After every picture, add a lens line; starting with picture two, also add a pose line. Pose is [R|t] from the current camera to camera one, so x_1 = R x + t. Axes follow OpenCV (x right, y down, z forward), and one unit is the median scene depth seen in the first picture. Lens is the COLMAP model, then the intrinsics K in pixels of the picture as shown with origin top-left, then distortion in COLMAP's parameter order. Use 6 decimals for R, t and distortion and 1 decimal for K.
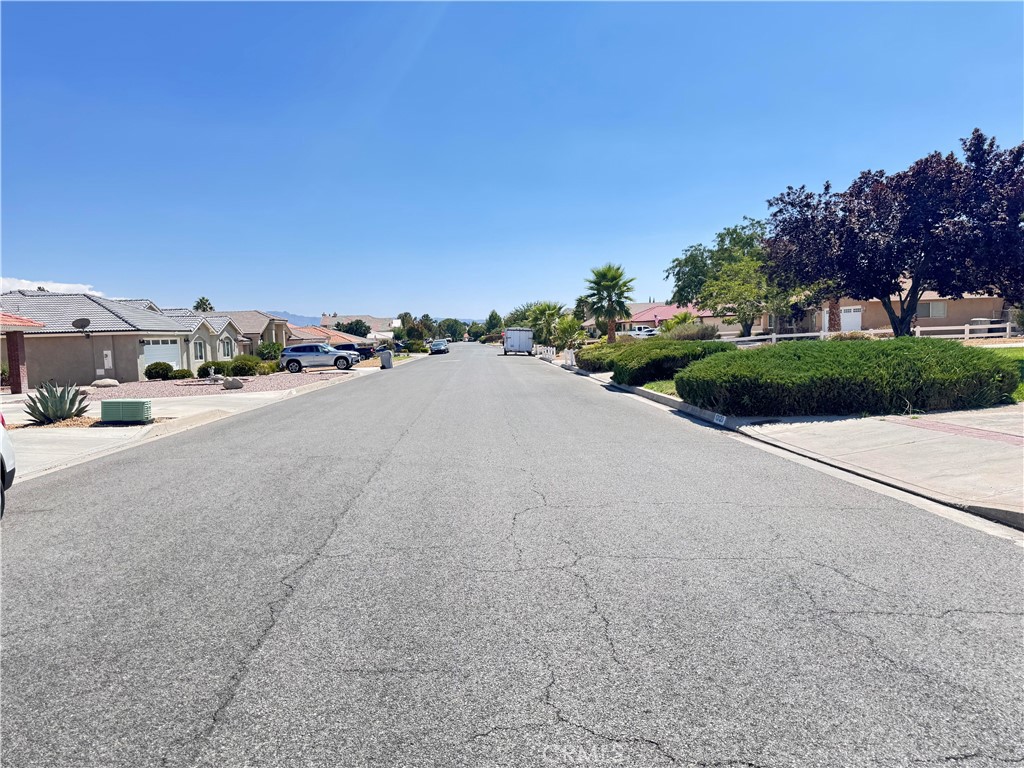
lens RADIAL K [[697.5, 0, 497.2], [0, 697.5, 384.6], [0, 0, 1]] dist [0.075051, -0.120307]
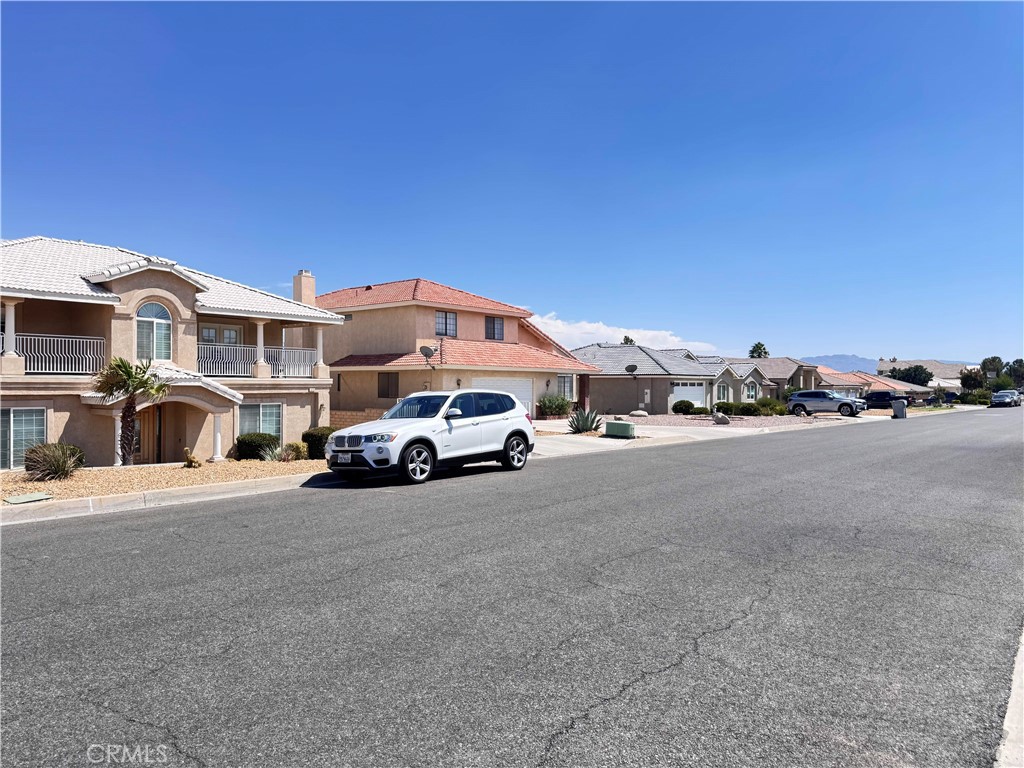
lens RADIAL K [[697.5, 0, 497.2], [0, 697.5, 384.6], [0, 0, 1]] dist [0.075051, -0.120307]
pose [[0.720821, 0.033465, -0.692313, 0.127250], [-0.075001, 0.996735, -0.029909, 0.002103], [0.689051, 0.073483, 0.720978, -0.112519]]
